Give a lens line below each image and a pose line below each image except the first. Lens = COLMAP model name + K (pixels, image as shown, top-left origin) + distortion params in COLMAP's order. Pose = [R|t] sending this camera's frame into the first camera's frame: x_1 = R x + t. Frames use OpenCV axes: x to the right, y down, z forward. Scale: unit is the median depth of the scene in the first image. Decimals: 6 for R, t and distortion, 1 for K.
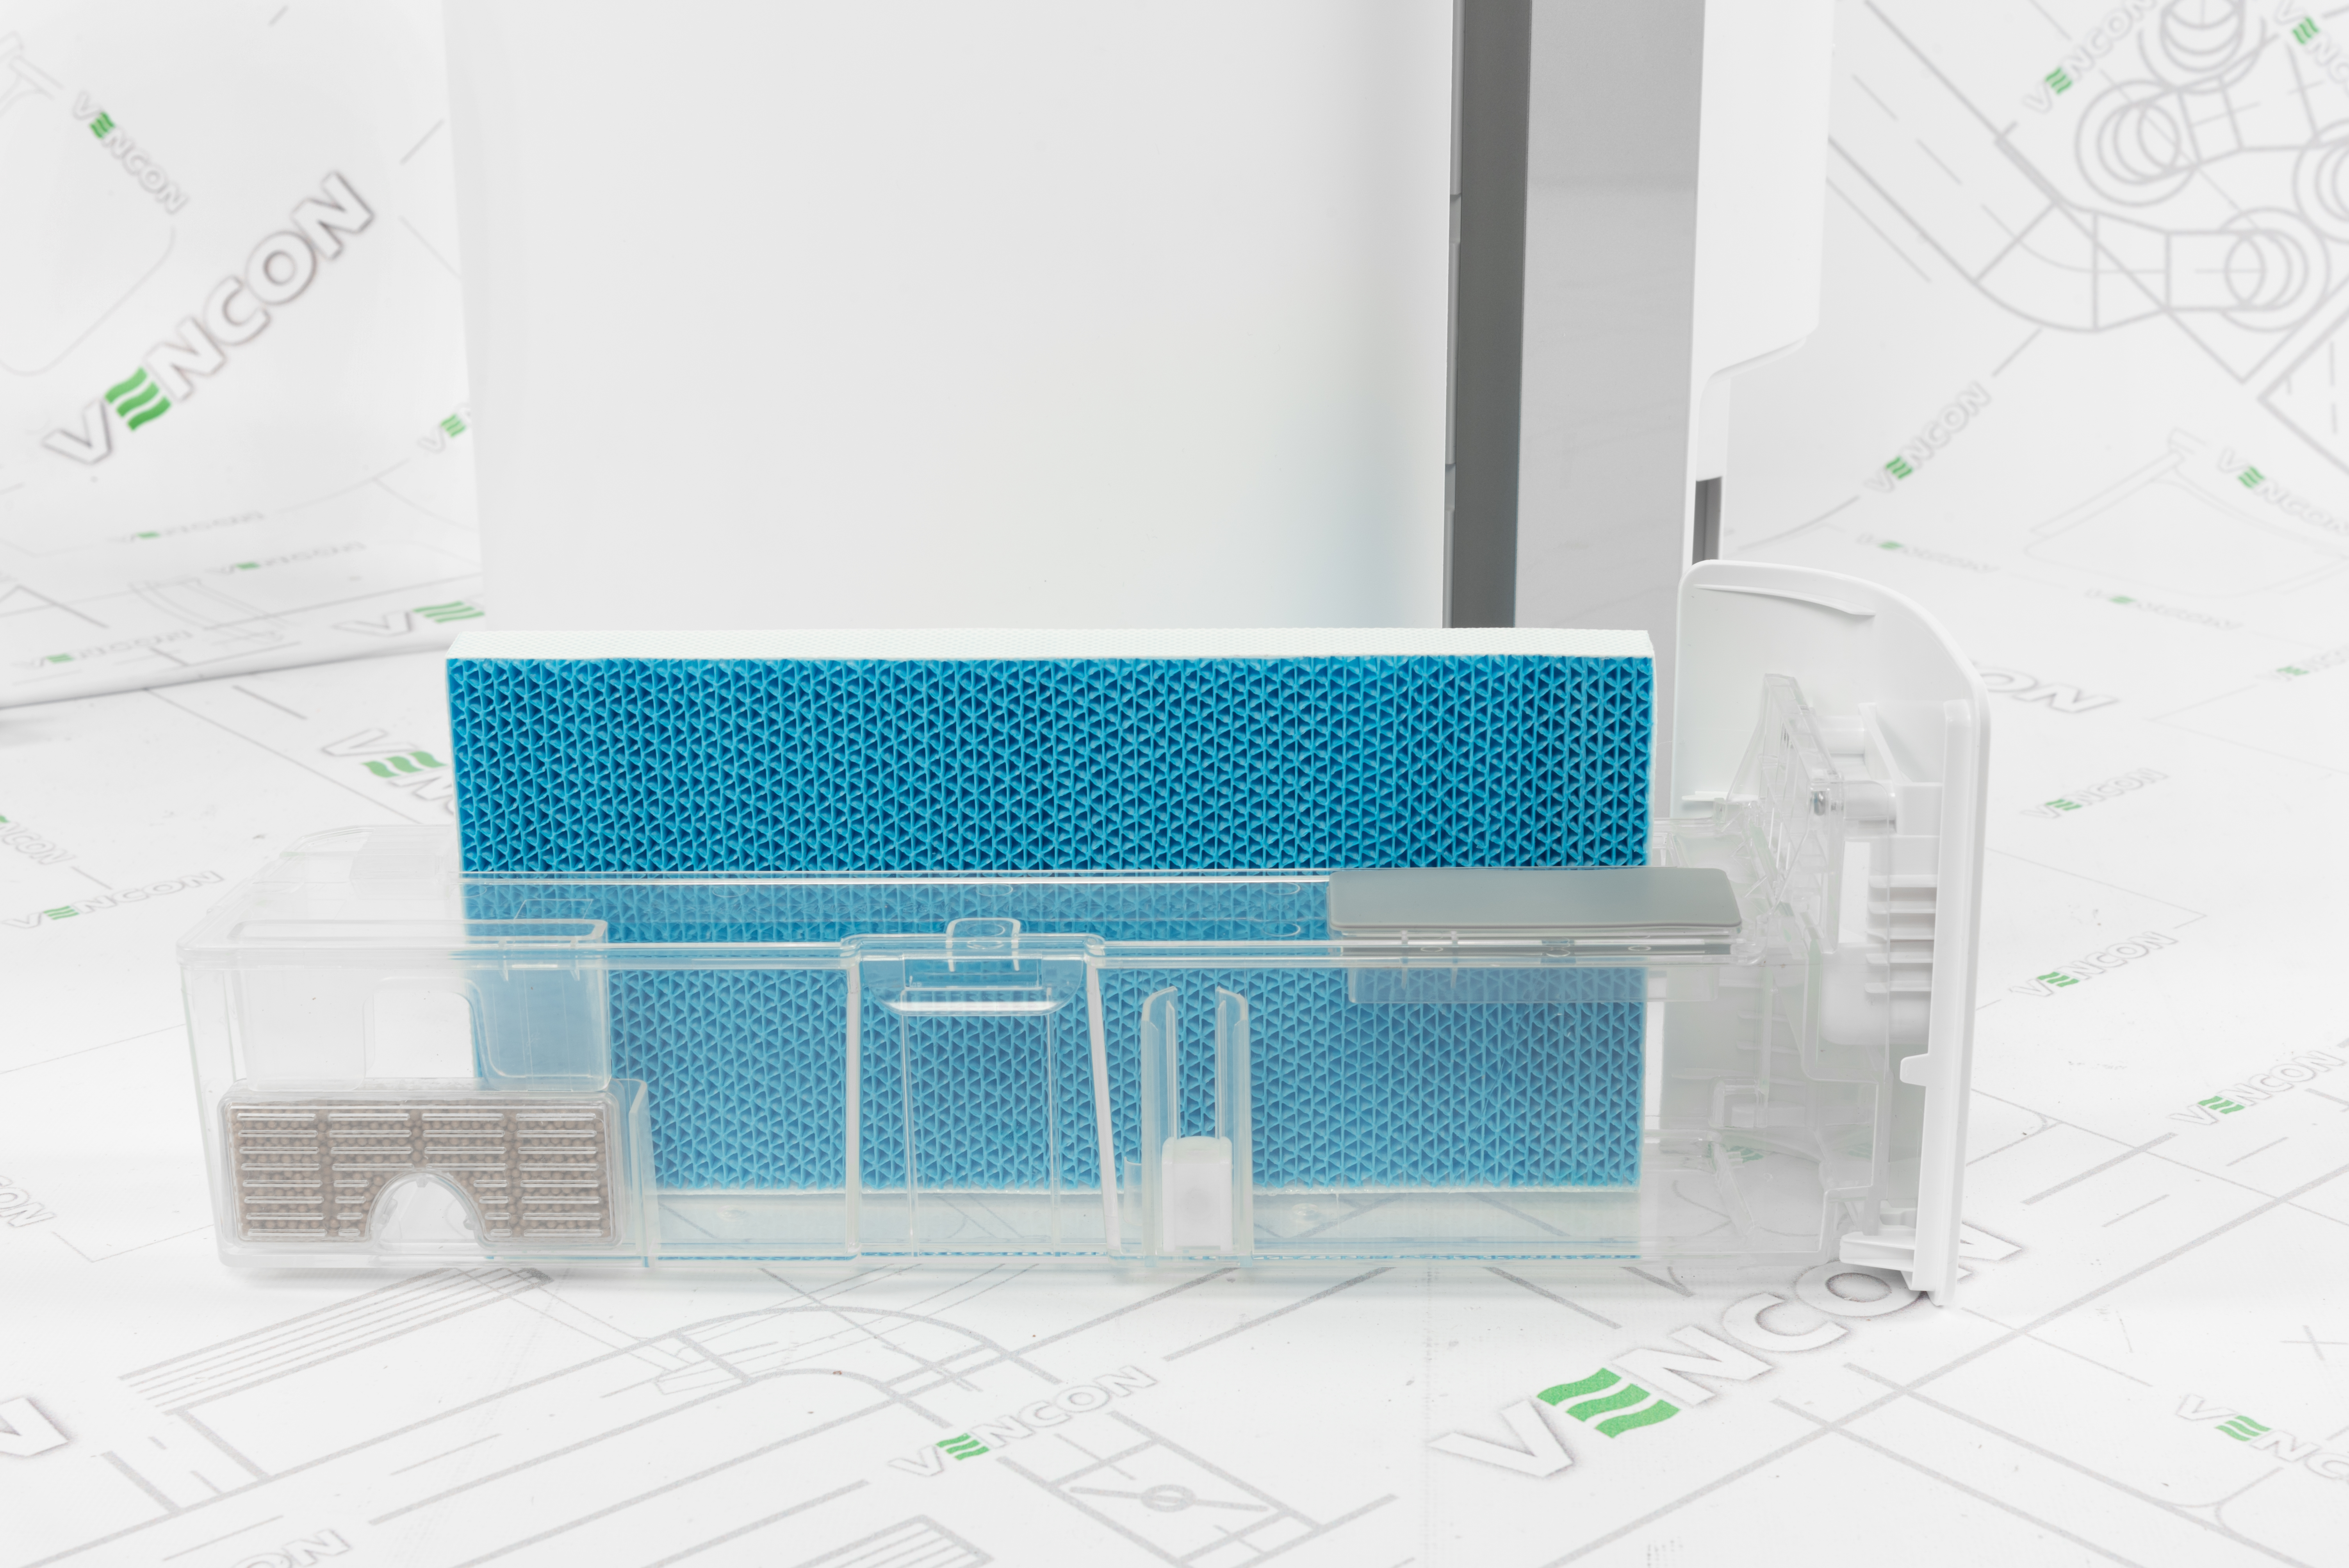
lens RADIAL K [[3618.8, 0, 1145.6], [0, 3618.8, 787.9], [0, 0, 1]] dist [0.005781, 0.000000]
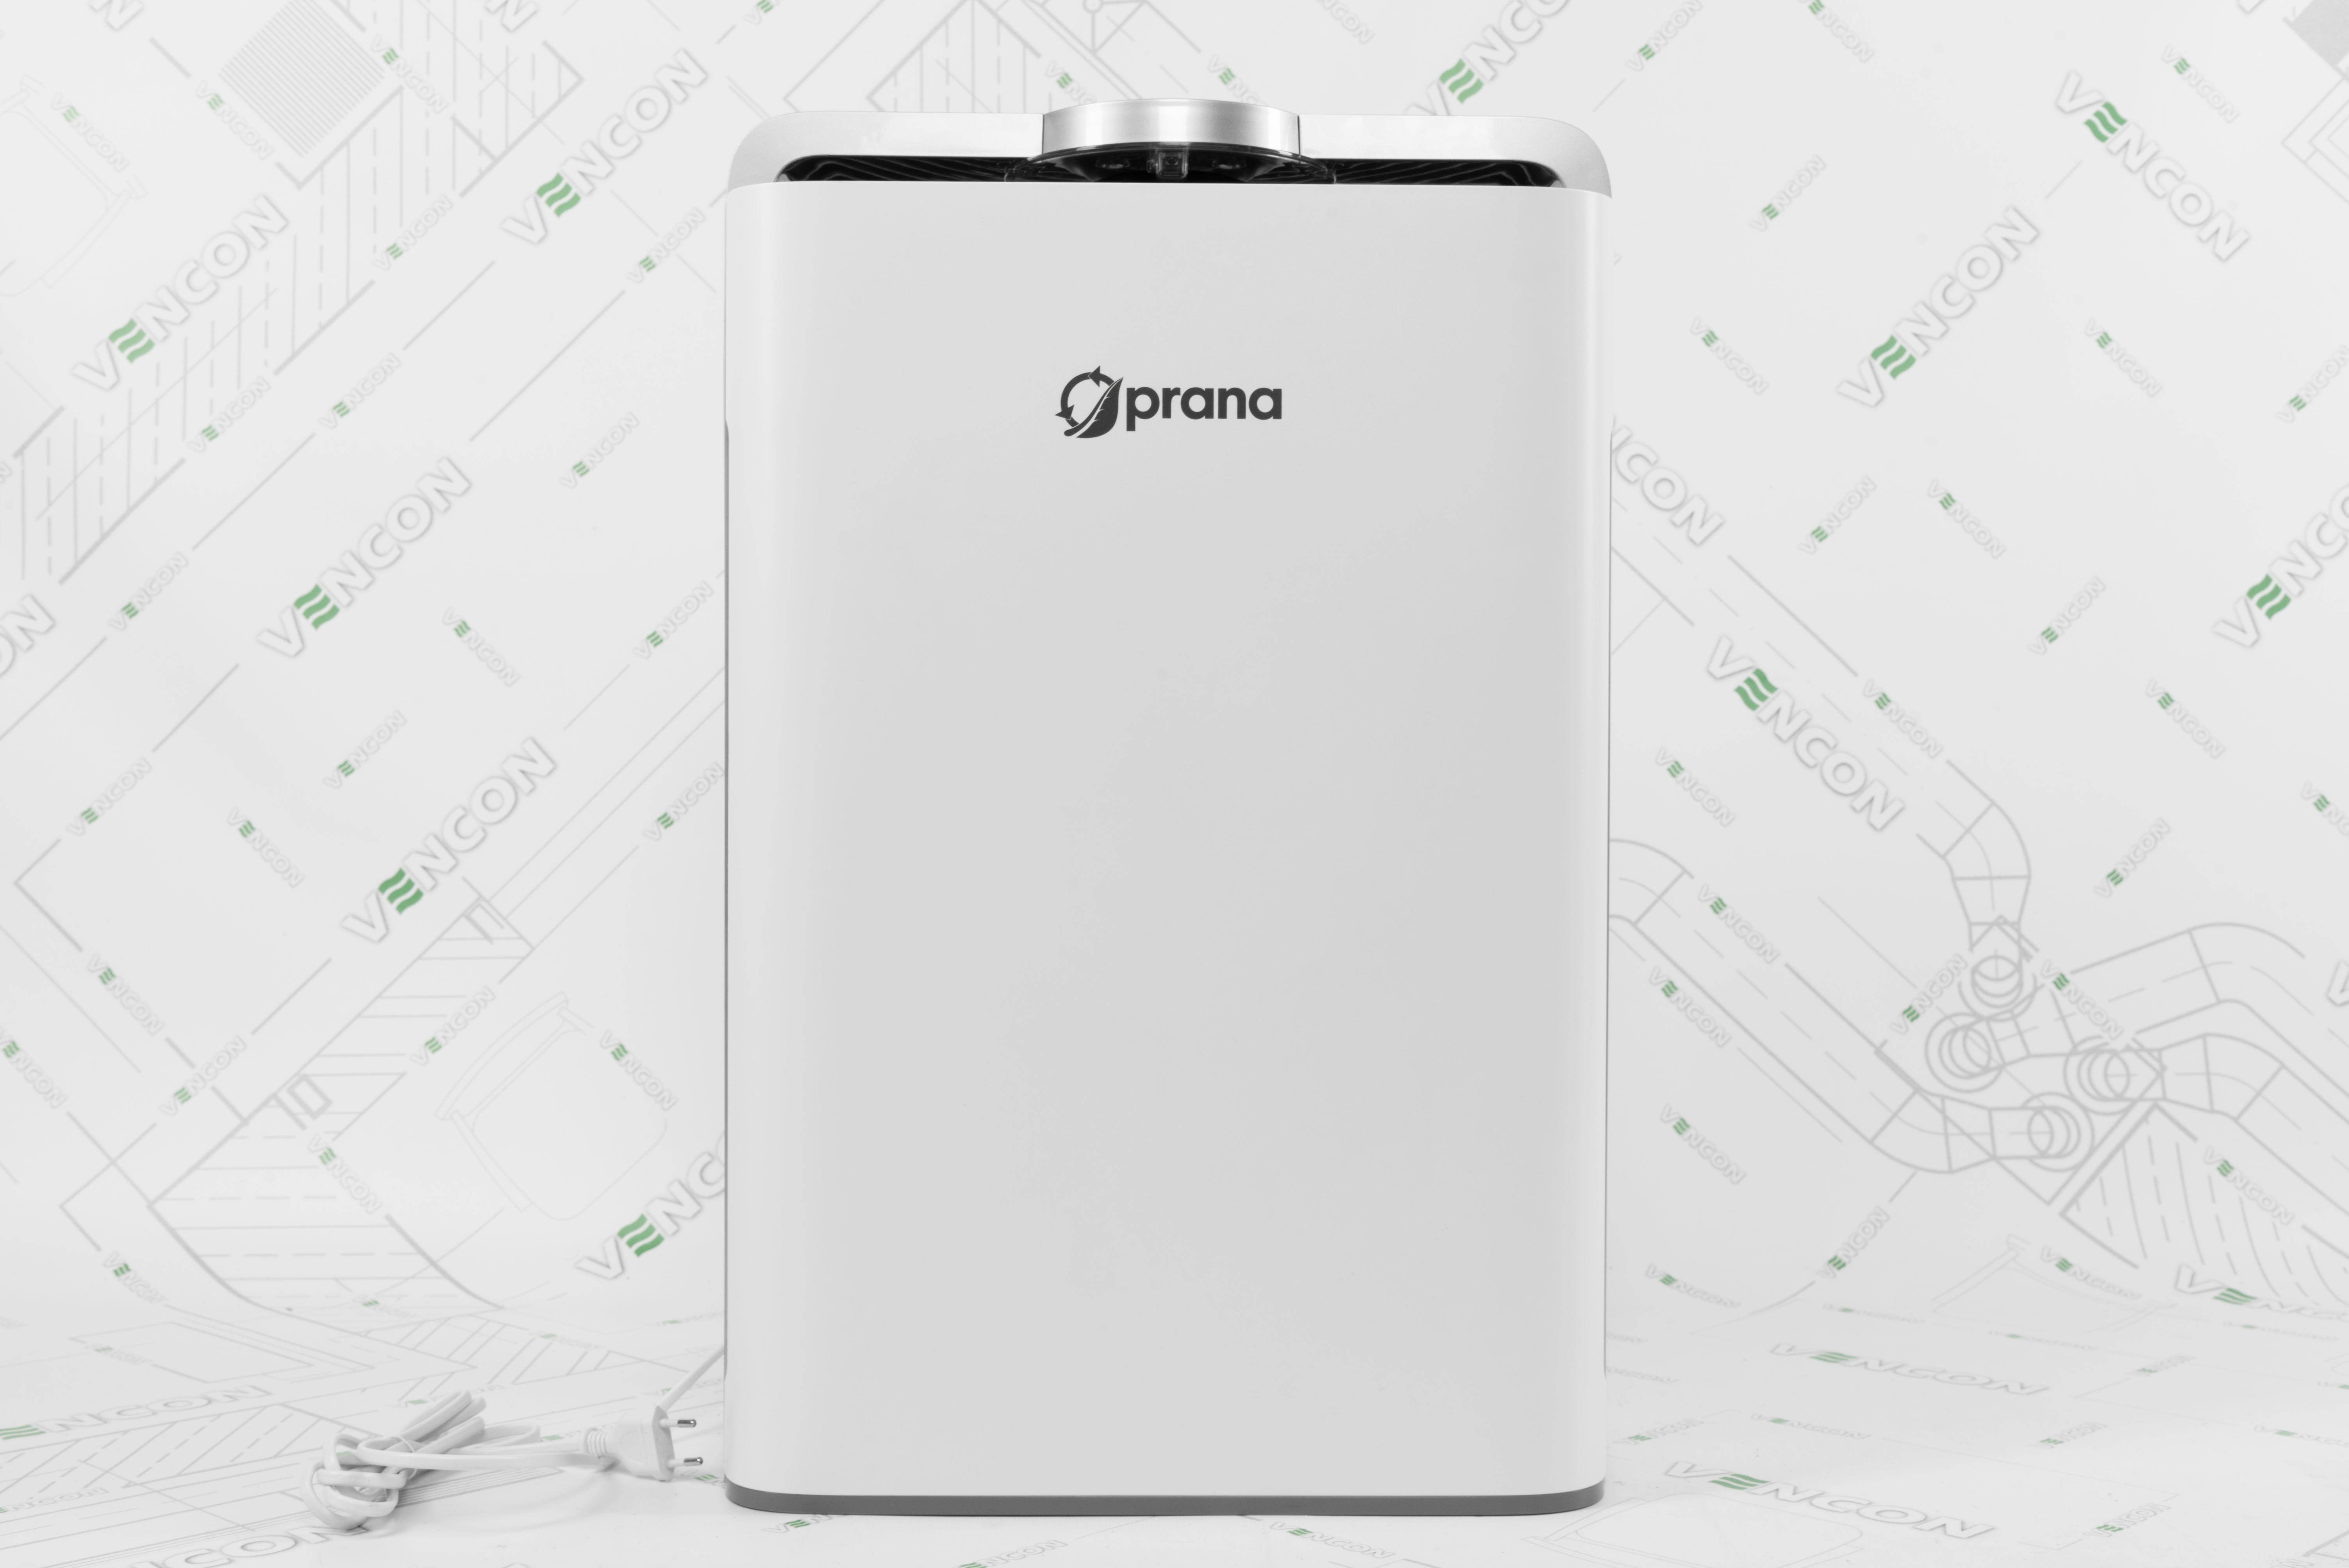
lens RADIAL K [[2757.4, 0, 1171.7], [0, 2757.4, 799.2], [0, 0, 1]] dist [-0.016642, 0.000000]
pose [[0.995952, 0.003471, 0.089821, -0.173598], [0.023833, 0.953294, -0.301103, 0.067075], [-0.086671, 0.302024, 0.949352, -0.129474]]
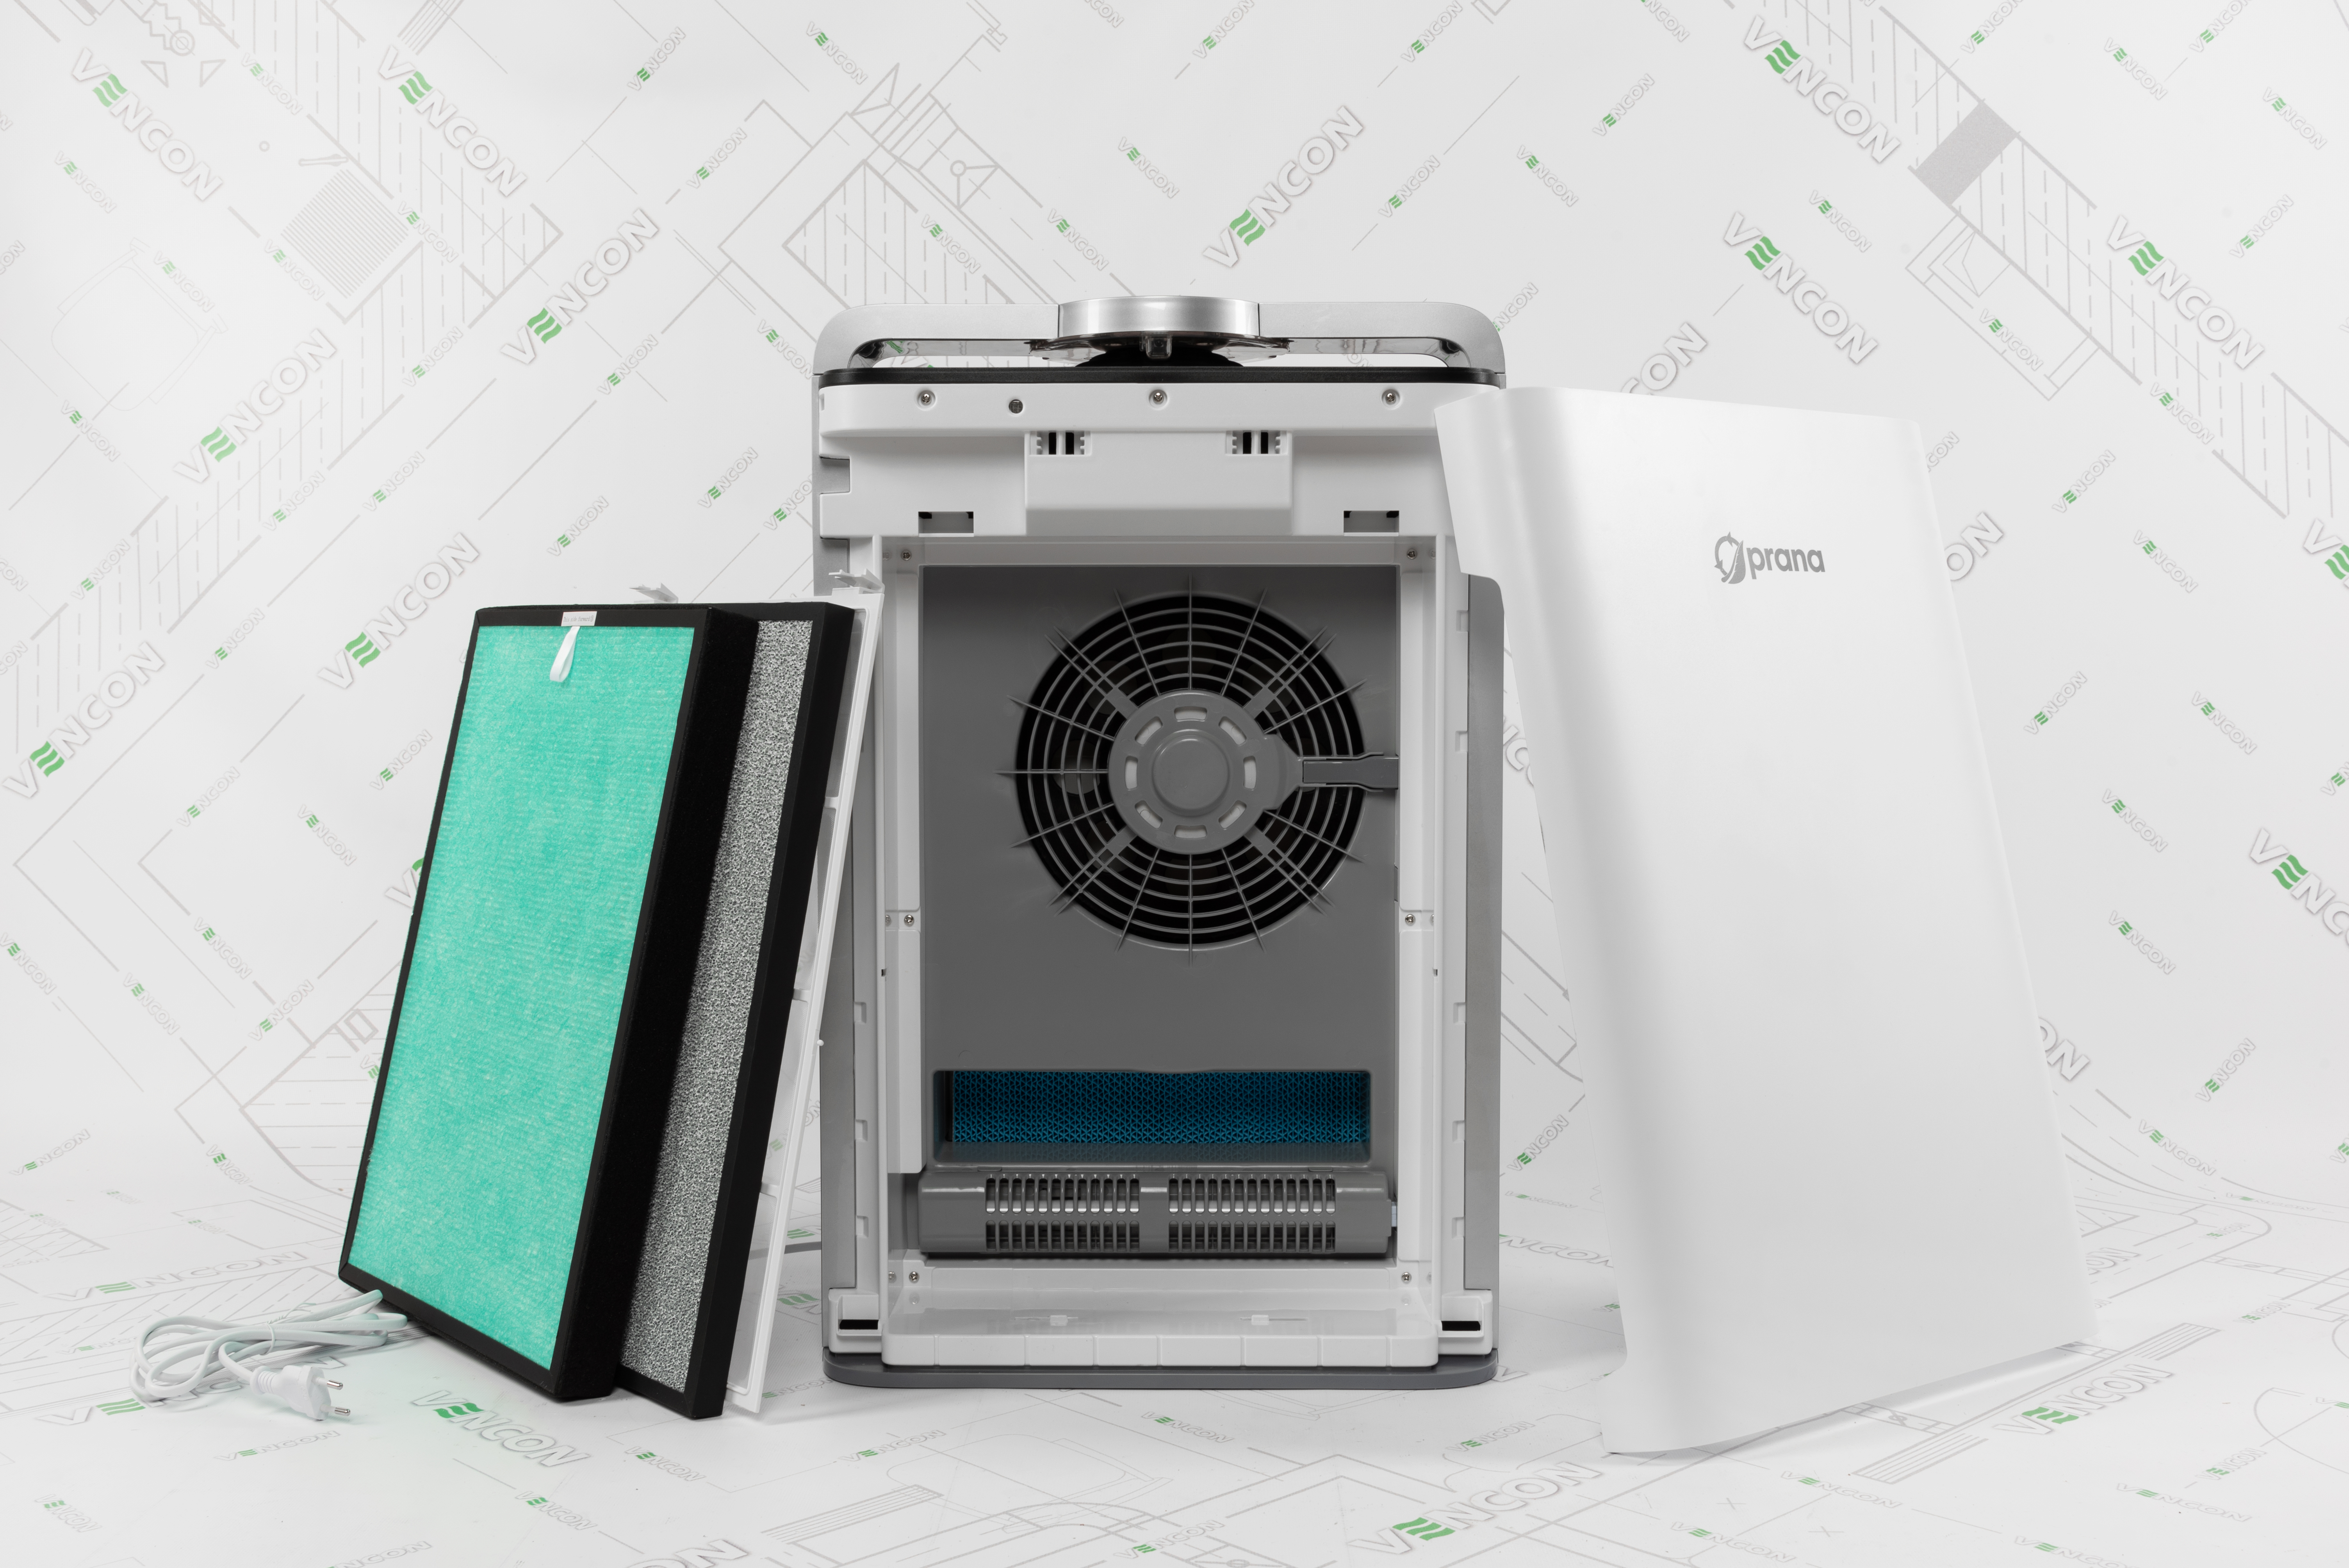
lens RADIAL K [[2372.5, 0, 1134.8], [0, 2372.5, 835.2], [0, 0, 1]] dist [-0.009029, 0.000000]
pose [[0.998991, -0.002320, 0.044850, -0.059569], [0.013730, 0.966624, -0.255832, 0.067701], [-0.042759, 0.256189, 0.965680, -0.272951]]
